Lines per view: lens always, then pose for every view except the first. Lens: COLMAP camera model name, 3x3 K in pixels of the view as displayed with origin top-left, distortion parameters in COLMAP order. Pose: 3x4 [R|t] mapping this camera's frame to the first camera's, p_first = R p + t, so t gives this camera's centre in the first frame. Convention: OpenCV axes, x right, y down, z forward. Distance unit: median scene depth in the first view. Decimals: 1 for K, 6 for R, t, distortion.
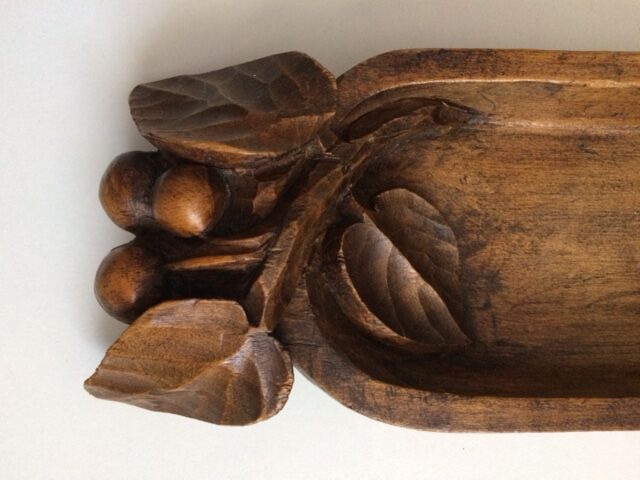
lens RADIAL K [[546.0, 0, 317.7], [0, 546.0, 239.4], [0, 0, 1]] dist [0.018150, -0.017408]
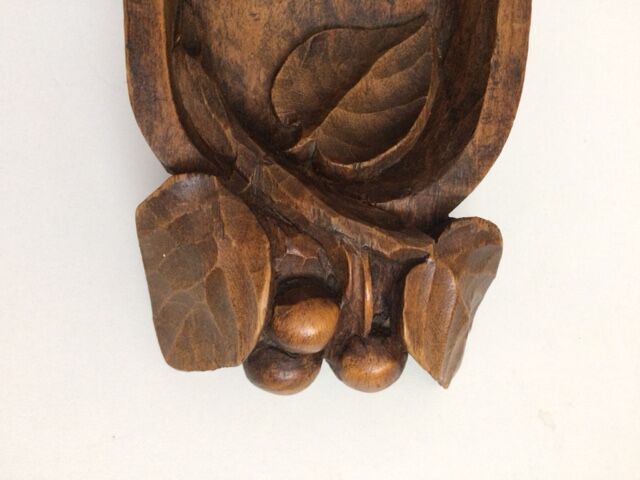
lens RADIAL K [[546.0, 0, 320.9], [0, 546.0, 238.7], [0, 0, 1]] dist [0.018150, -0.017408]
pose [[0.024247, -0.975575, -0.218325, 0.128821], [0.974903, -0.025270, 0.221193, -0.248753], [-0.221308, -0.218208, 0.950478, 0.047765]]
